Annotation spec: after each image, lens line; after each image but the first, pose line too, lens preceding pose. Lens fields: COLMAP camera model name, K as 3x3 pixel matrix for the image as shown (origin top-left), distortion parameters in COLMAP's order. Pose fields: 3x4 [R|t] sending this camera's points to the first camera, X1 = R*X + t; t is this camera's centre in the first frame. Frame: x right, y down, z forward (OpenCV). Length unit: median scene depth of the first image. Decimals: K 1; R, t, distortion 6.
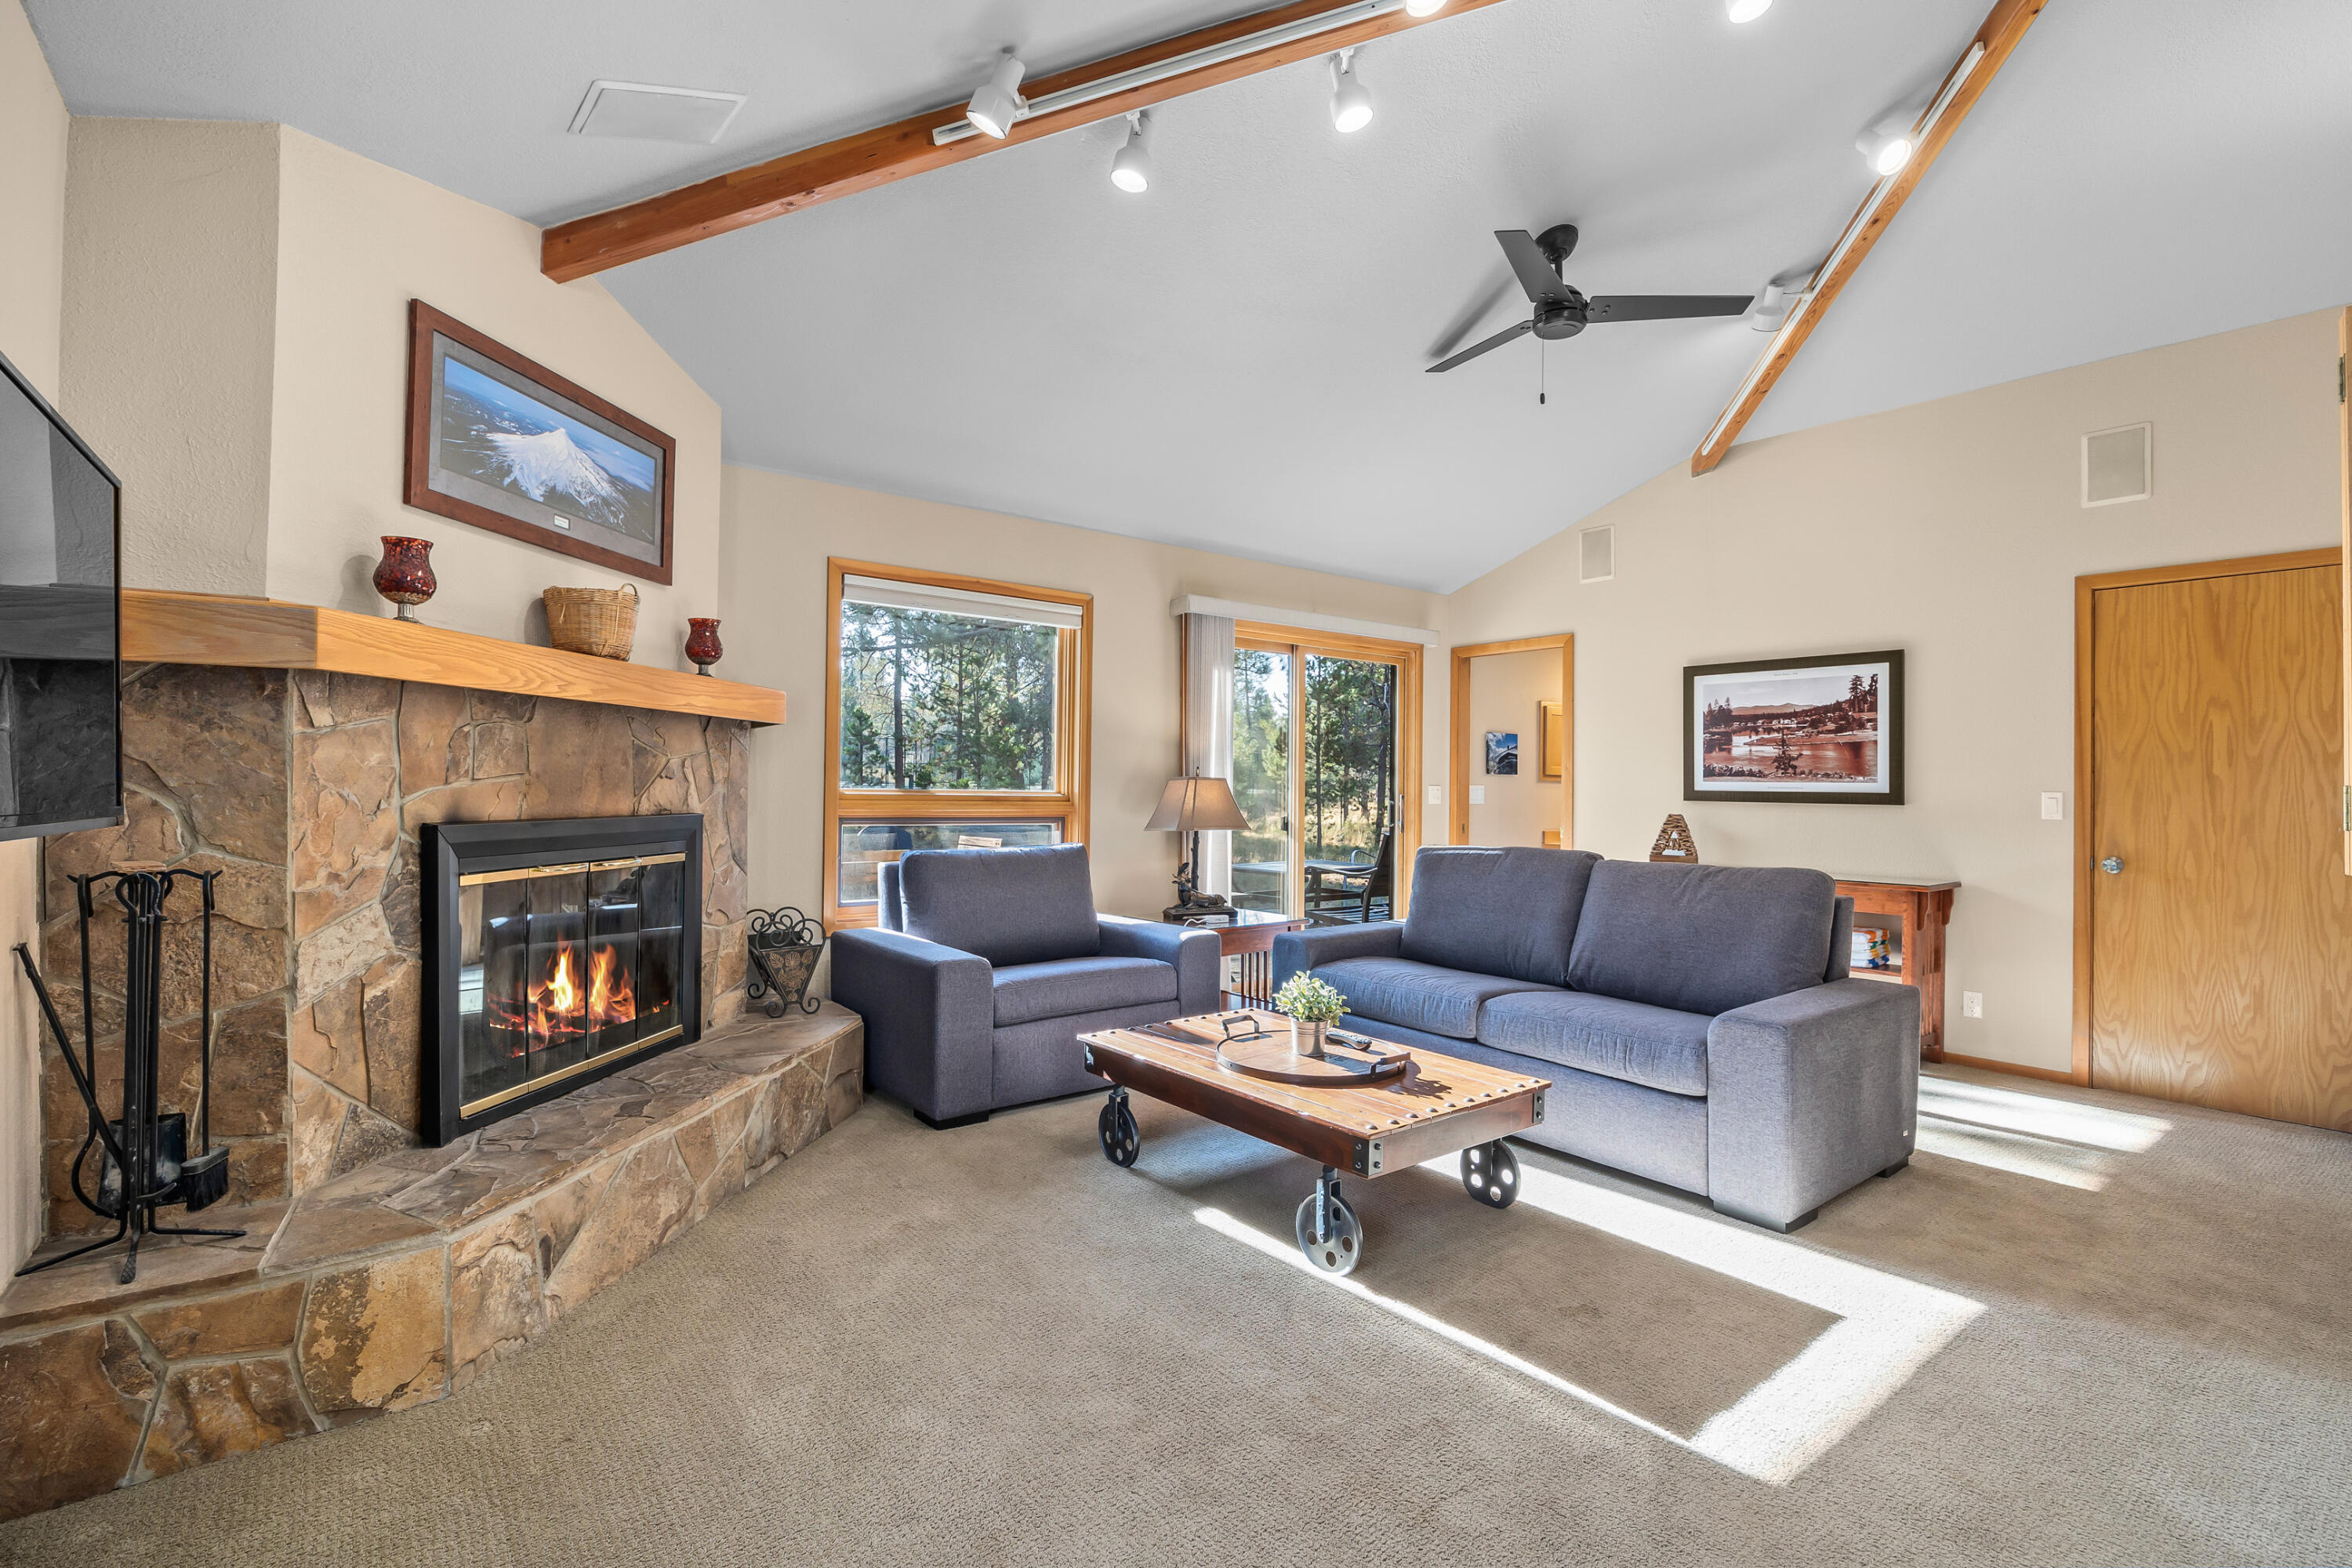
lens RADIAL K [[1053.0, 0, 1184.8], [0, 1053.0, 775.4], [0, 0, 1]] dist [-0.012040, 0.000106]
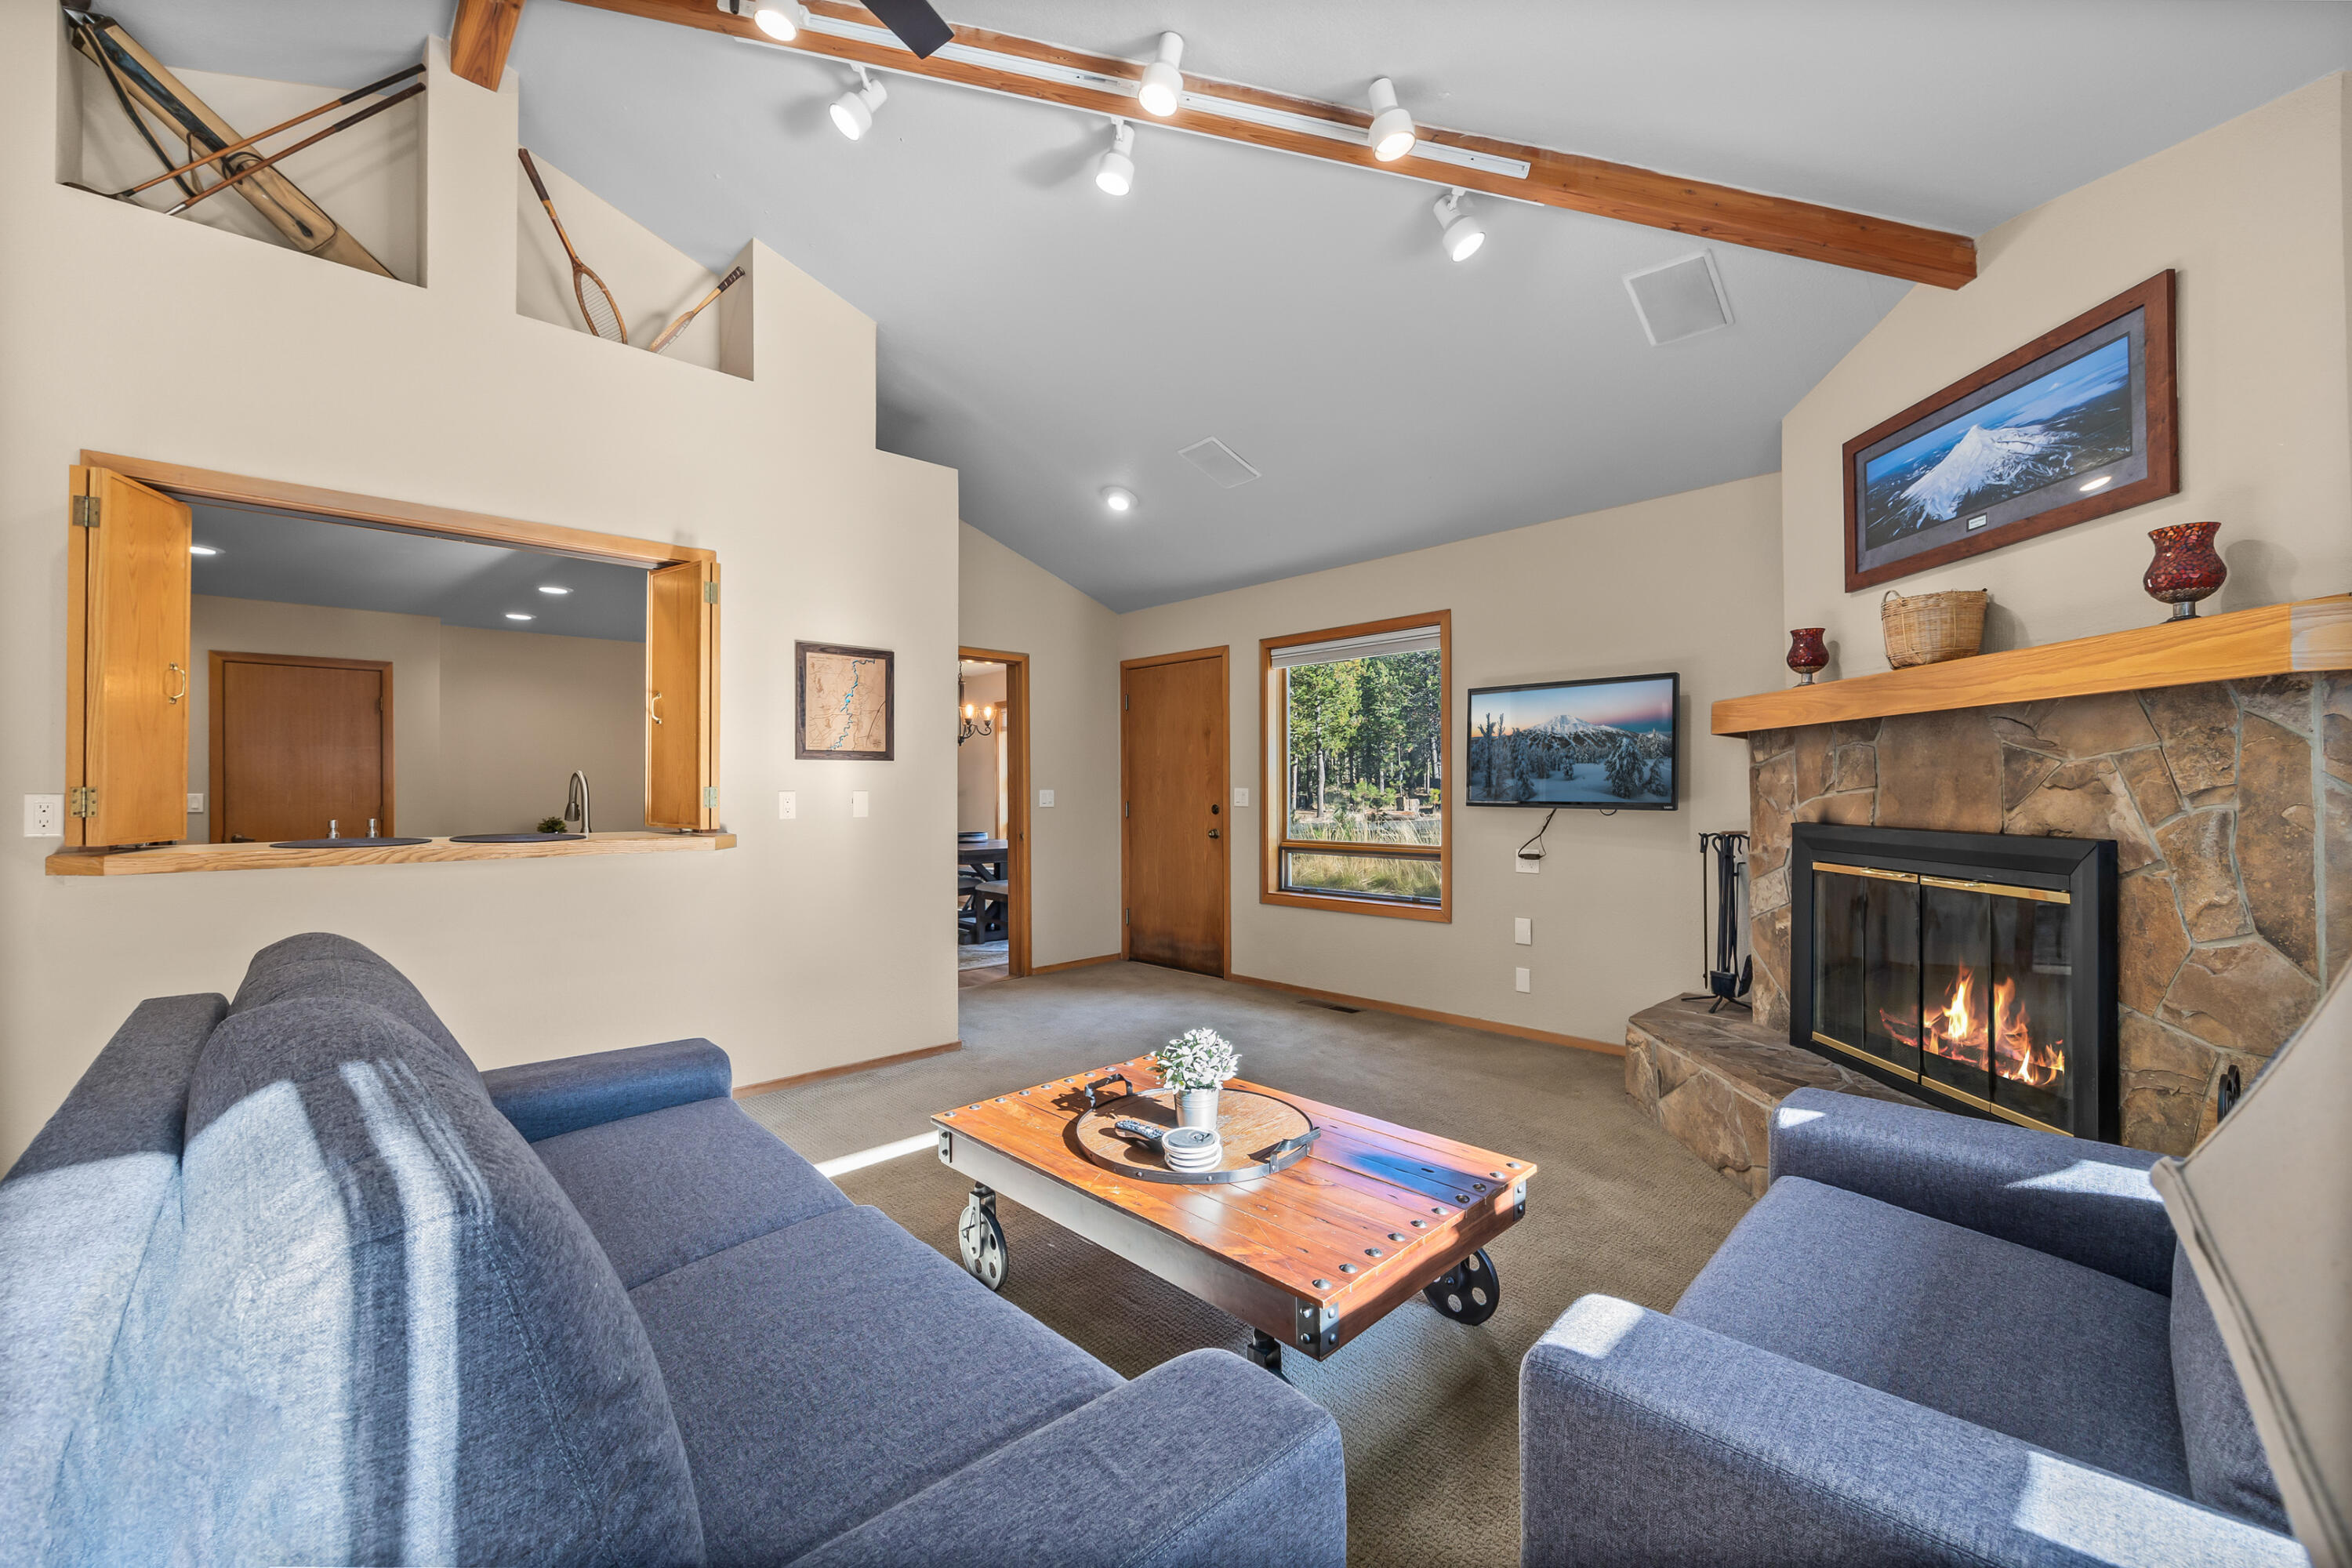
lens RADIAL K [[928.1, 0, 1176.0], [0, 928.1, 784.0], [0, 0, 1]] dist [0.000090, -0.000016]
pose [[-0.994667, -0.010186, -0.102630, 0.220587], [-0.008589, 0.999835, -0.015992, 0.017297], [0.102776, -0.015025, -0.994591, 1.782717]]
